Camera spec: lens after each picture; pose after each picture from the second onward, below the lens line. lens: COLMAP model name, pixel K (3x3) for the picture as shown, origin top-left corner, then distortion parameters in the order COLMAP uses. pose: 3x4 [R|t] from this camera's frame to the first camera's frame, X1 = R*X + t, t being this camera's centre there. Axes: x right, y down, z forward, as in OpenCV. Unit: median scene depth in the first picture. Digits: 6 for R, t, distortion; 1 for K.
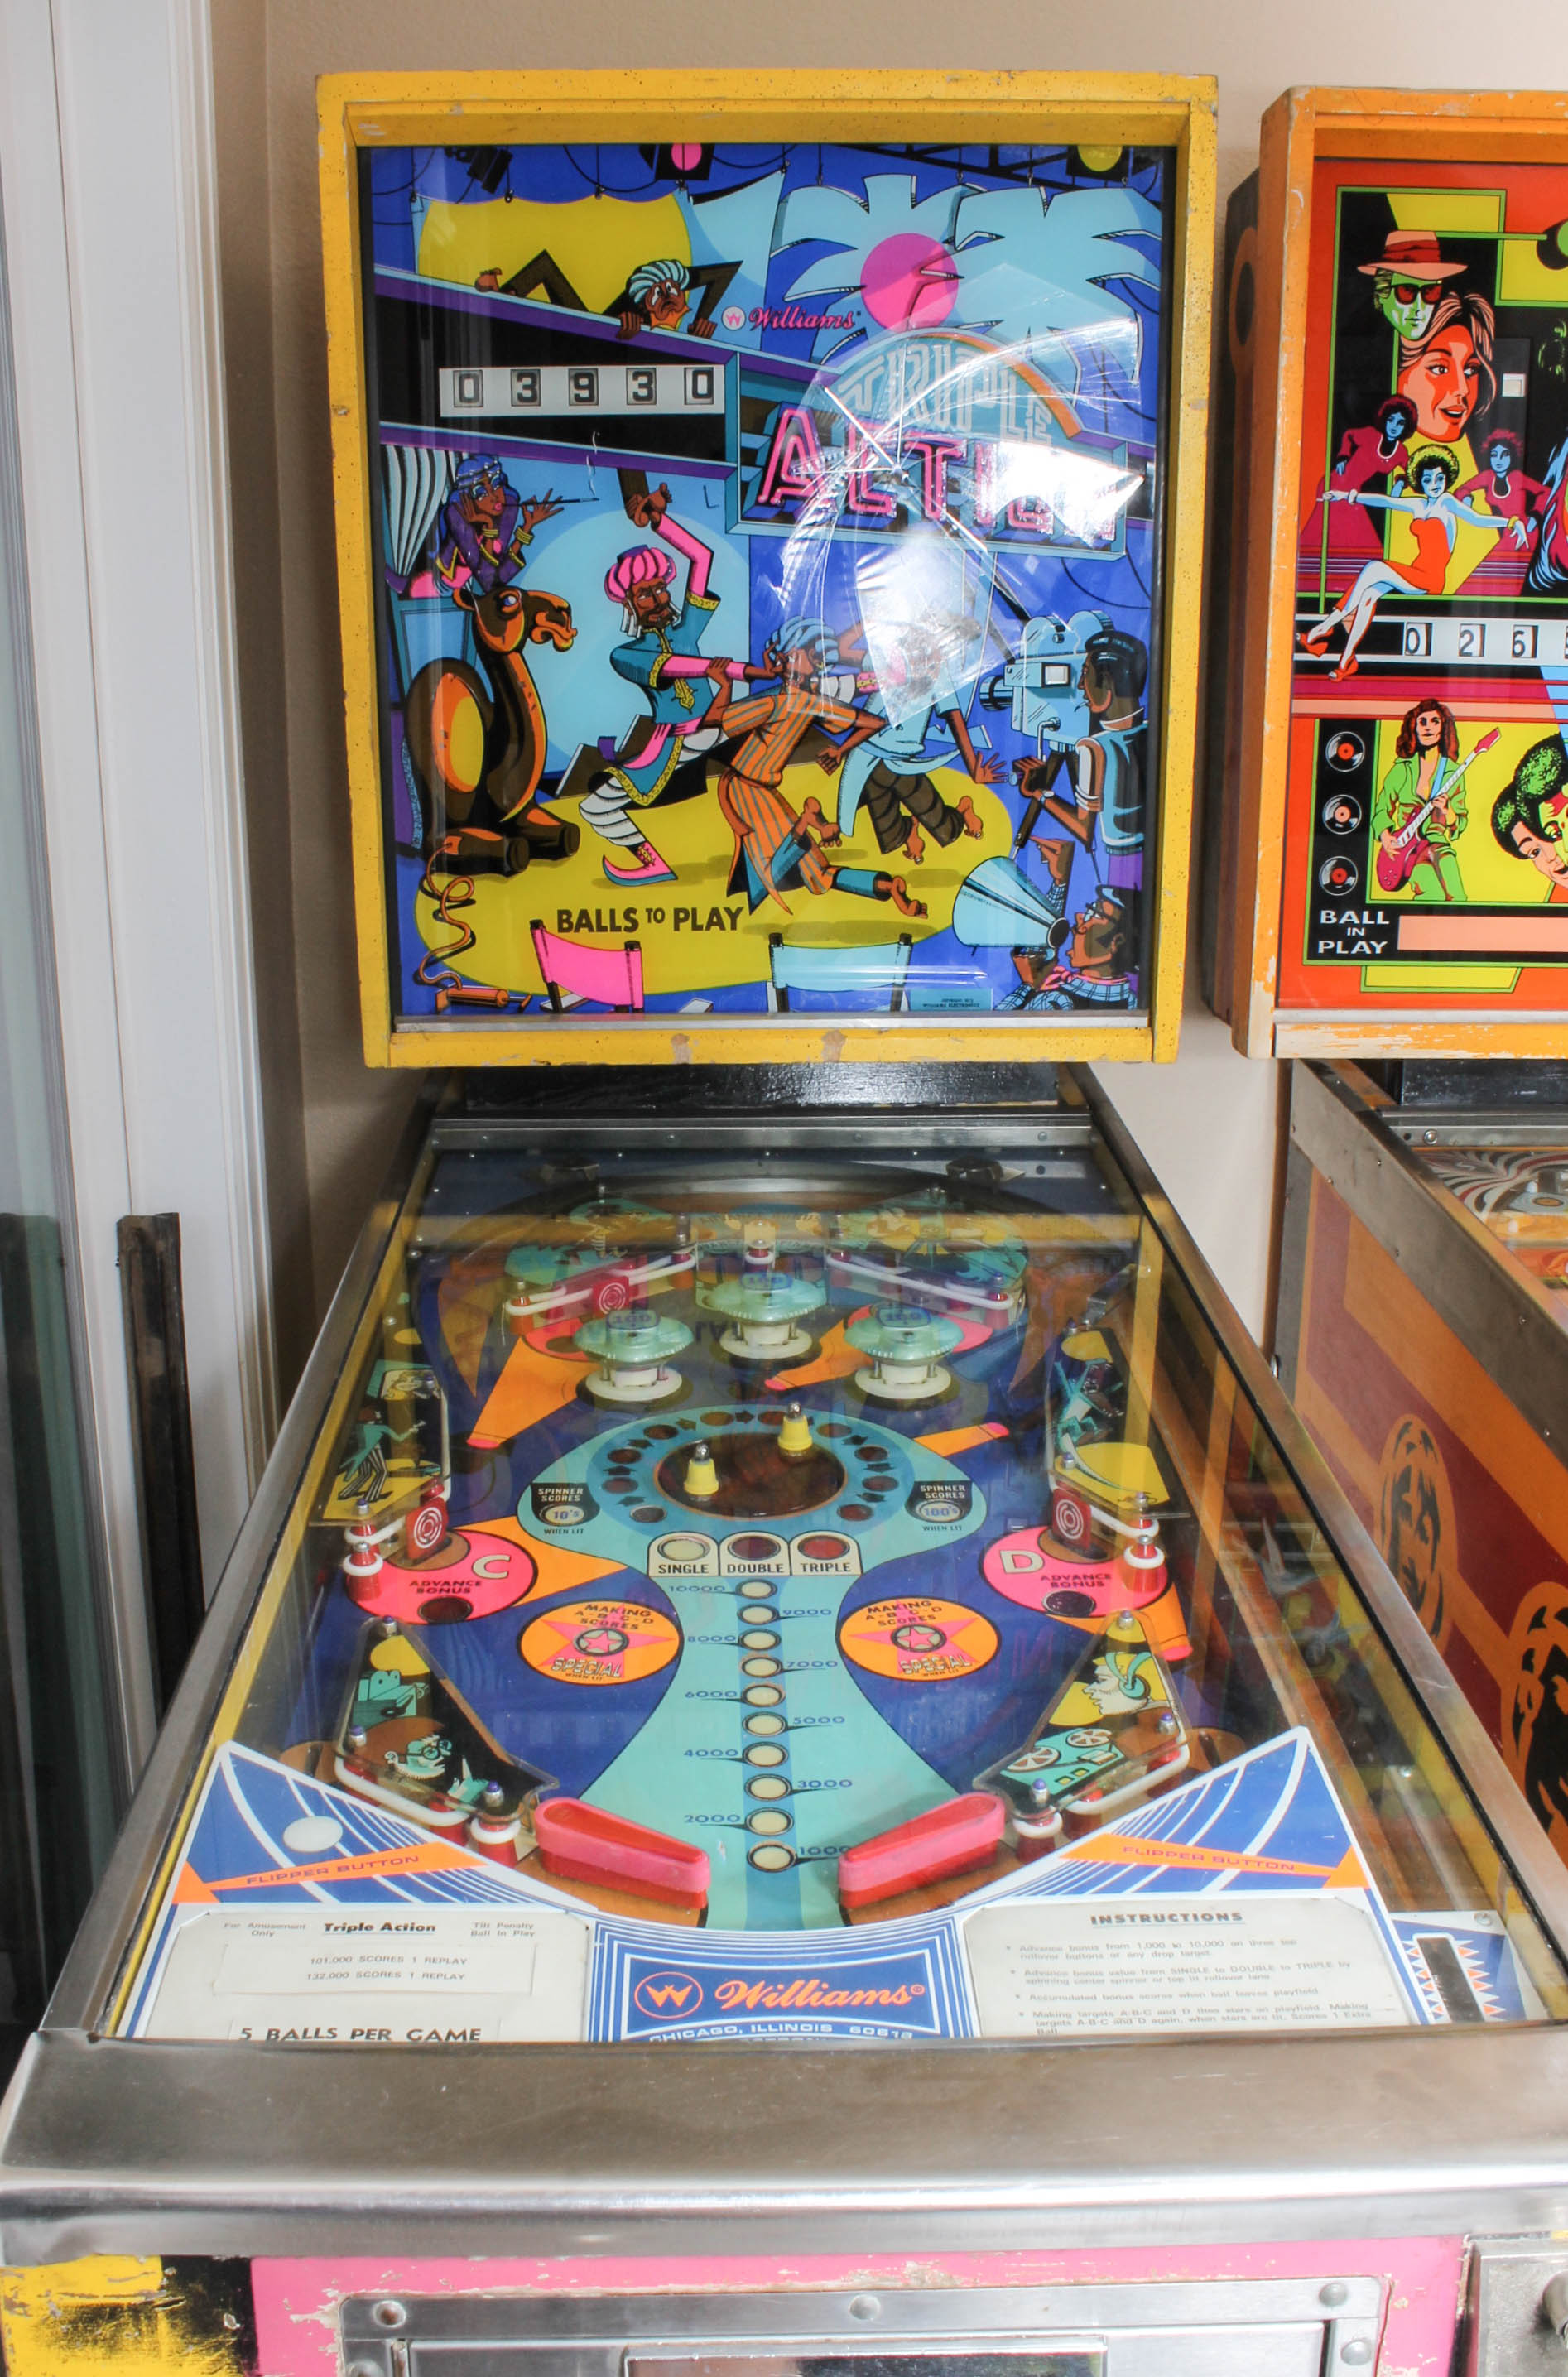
lens RADIAL K [[2219.4, 0, 761.6], [0, 2219.4, 1101.3], [0, 0, 1]] dist [-0.102021, 0.000000]
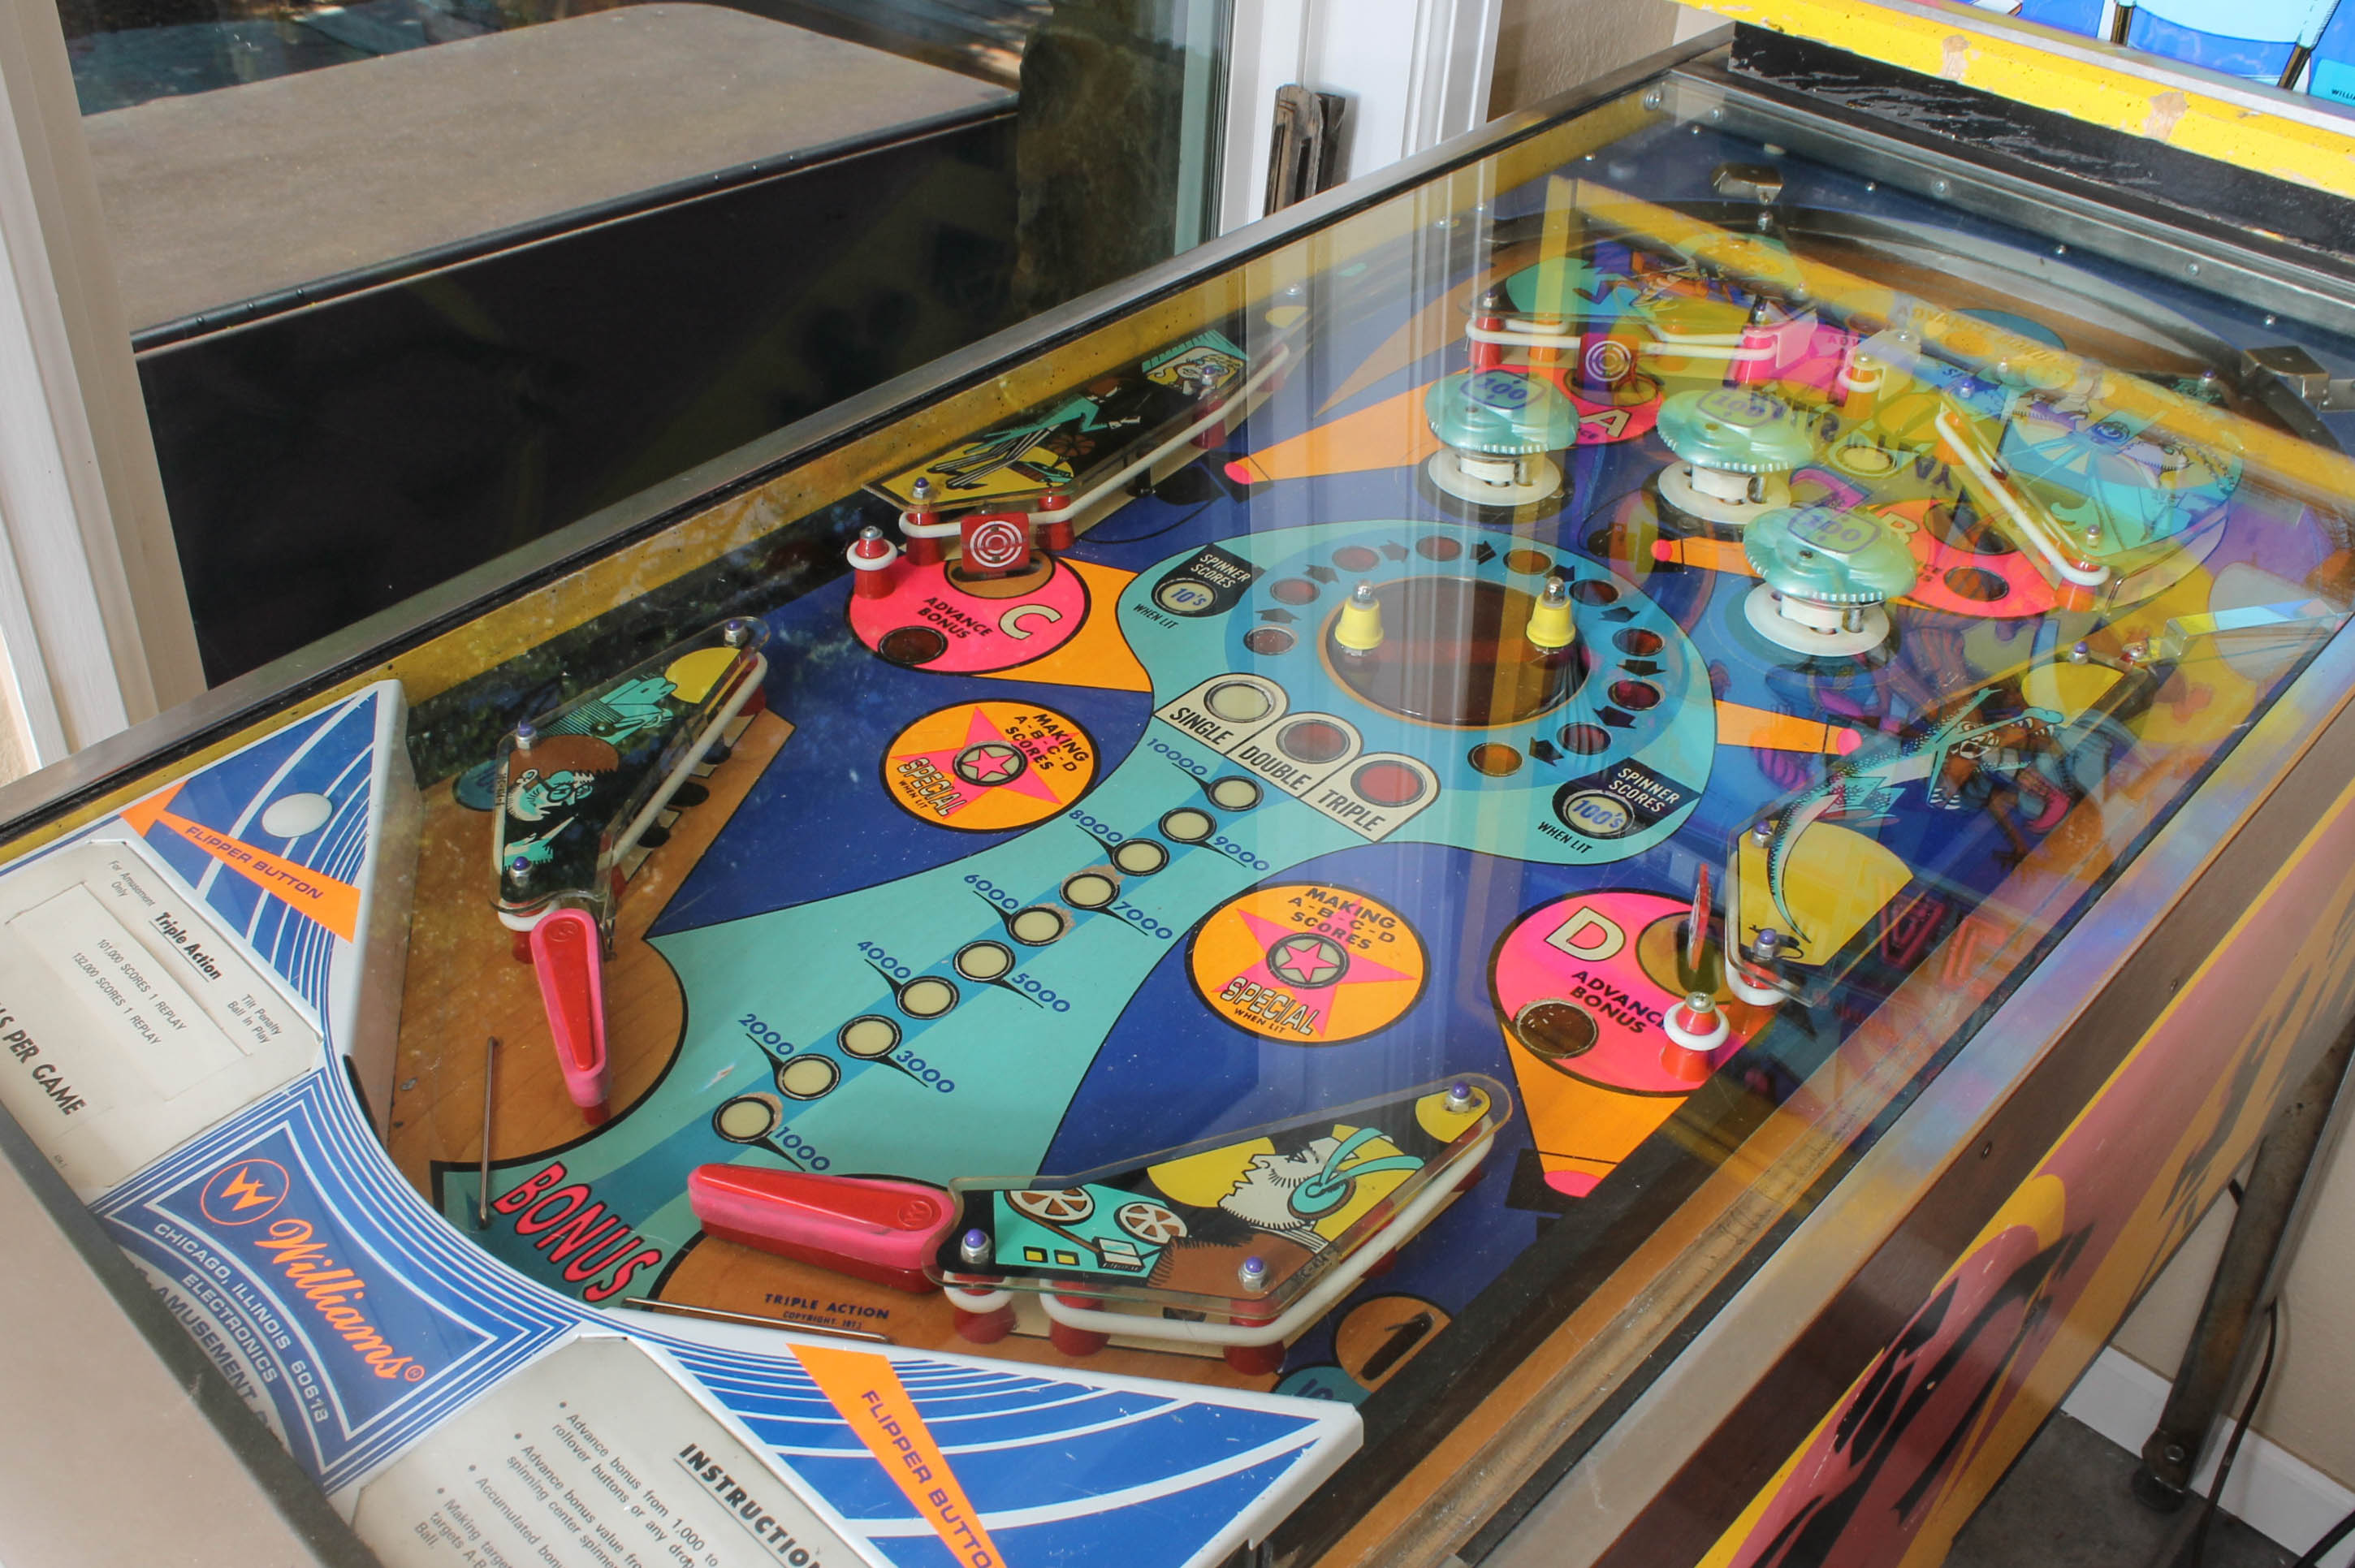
lens RADIAL K [[2212.3, 0, 1208.3], [0, 2212.3, 770.7], [0, 0, 1]] dist [-0.109919, 0.000000]
pose [[0.711787, 0.433089, -0.552985, 0.347401], [-0.215976, 0.884092, 0.414409, -0.072882], [0.668366, -0.175539, 0.722823, 0.431749]]
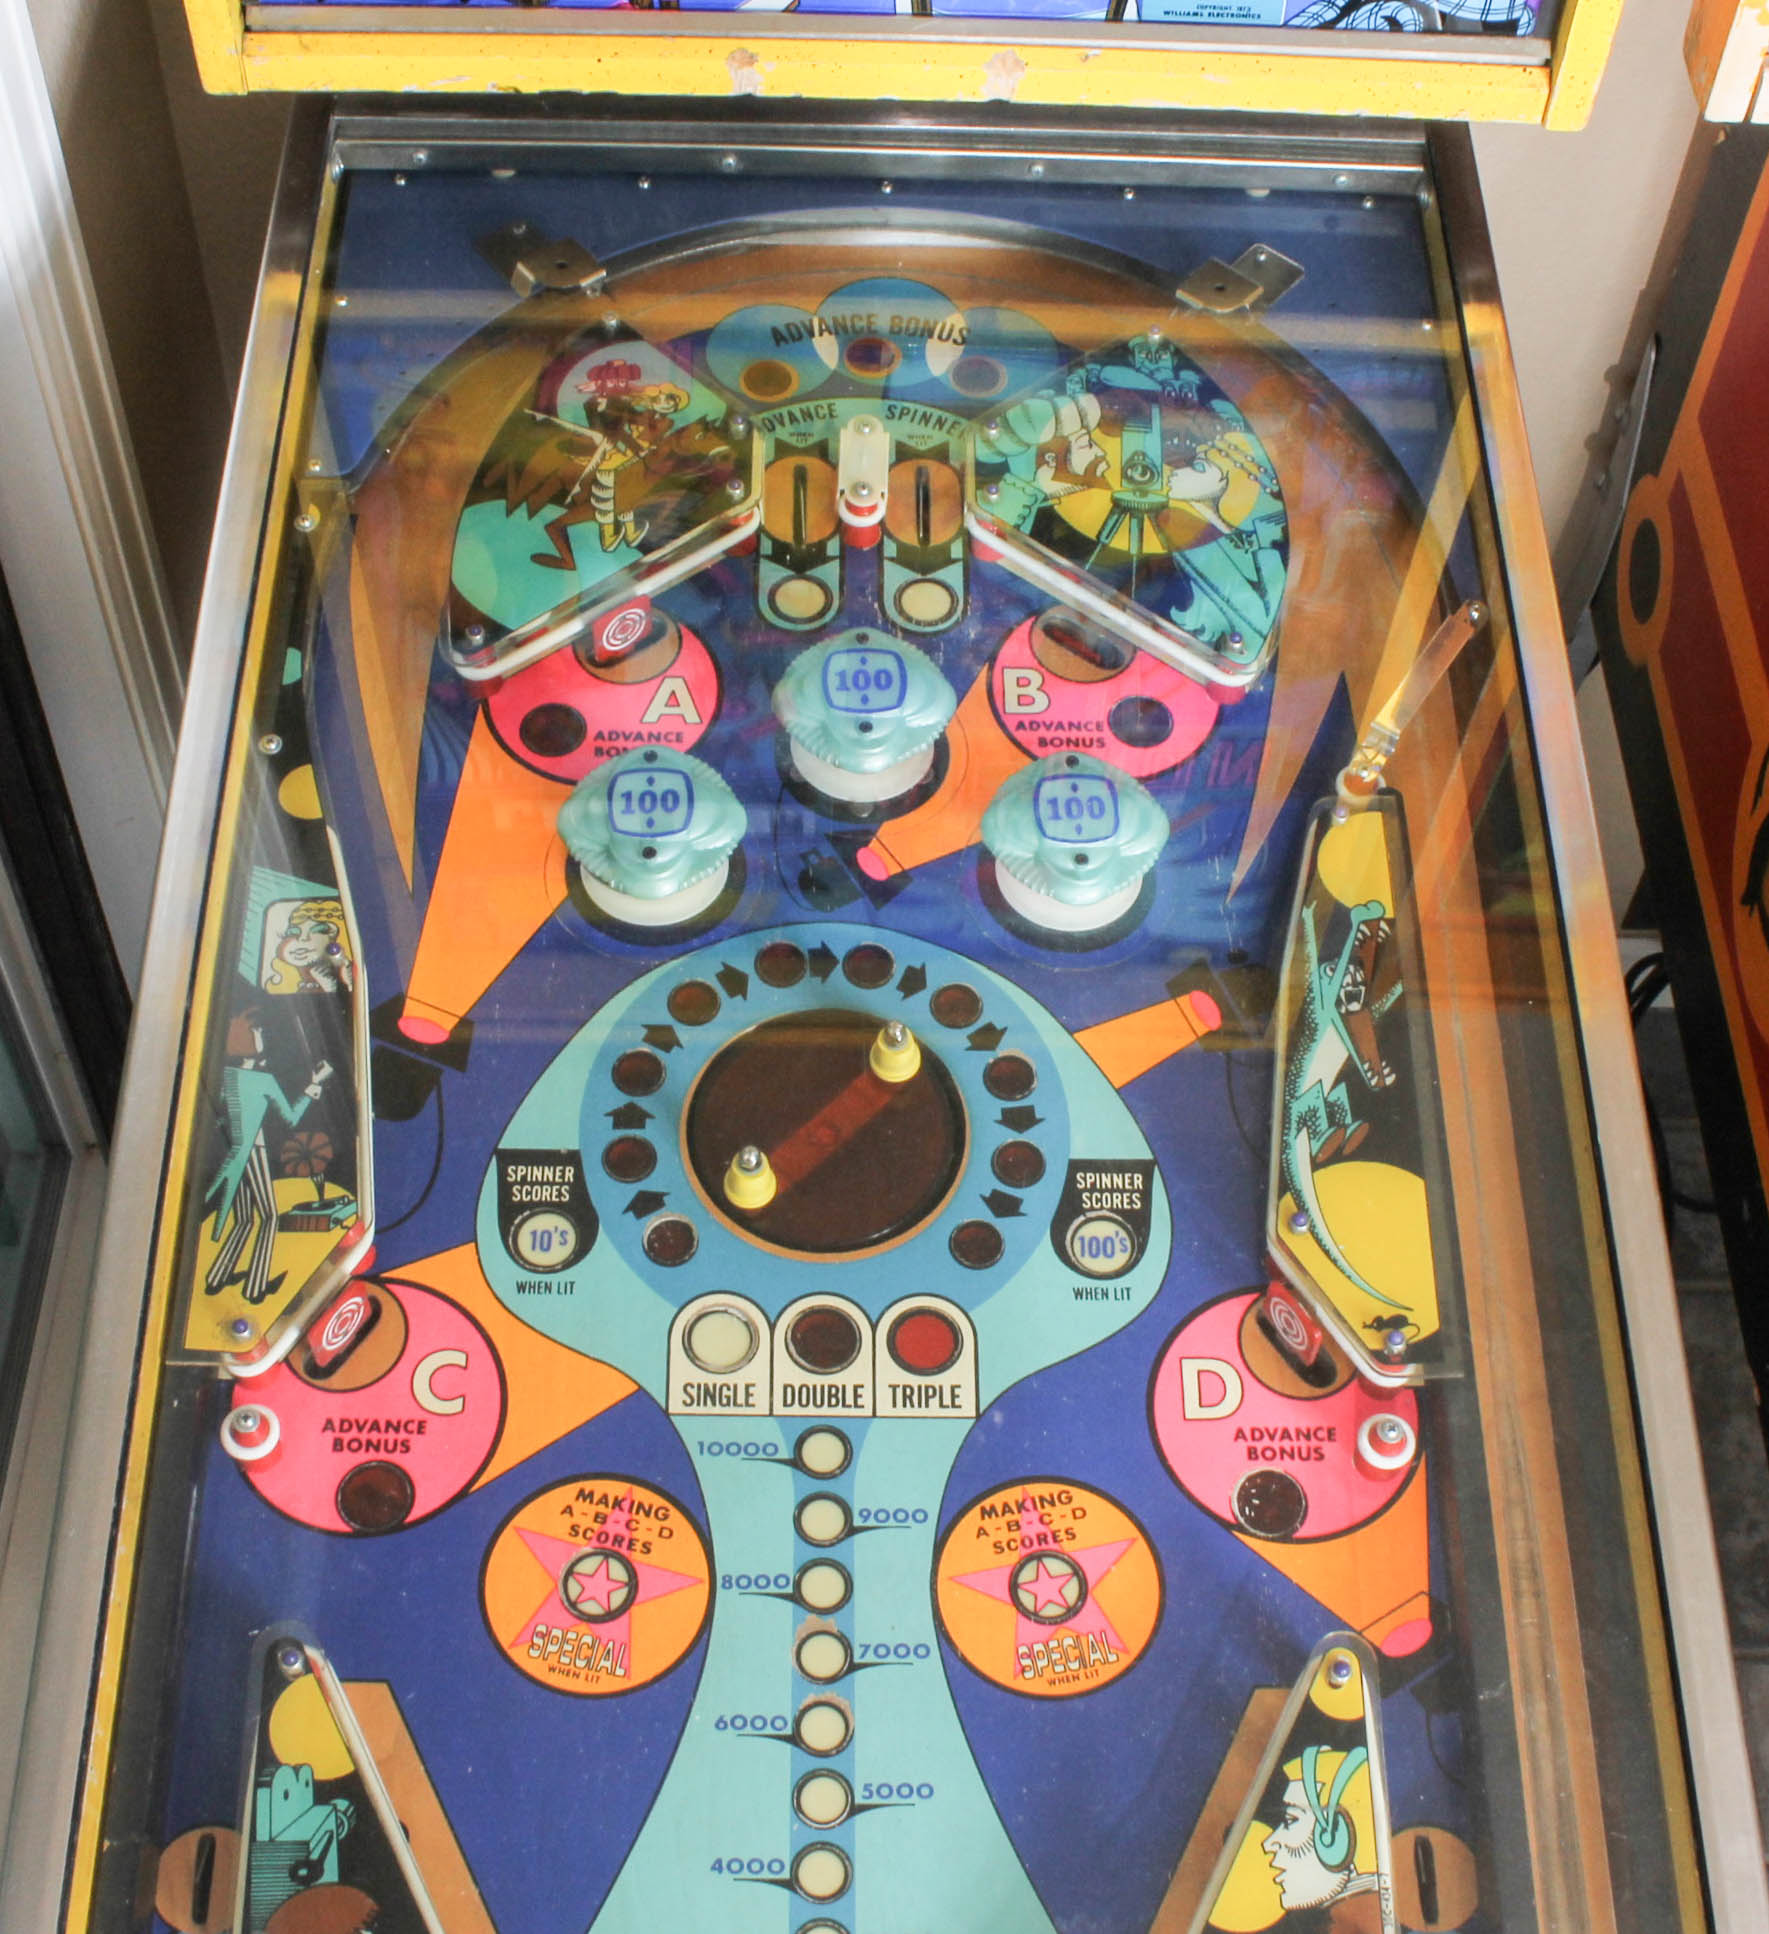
lens RADIAL K [[2725.3, 0, 912.8], [0, 2725.3, 1000.2], [0, 0, 1]] dist [-0.122162, 0.000000]
pose [[0.999106, 0.035496, 0.022974, 0.001013], [-0.041838, 0.751430, 0.658485, -0.405799], [0.006110, -0.658857, 0.752243, 0.408312]]
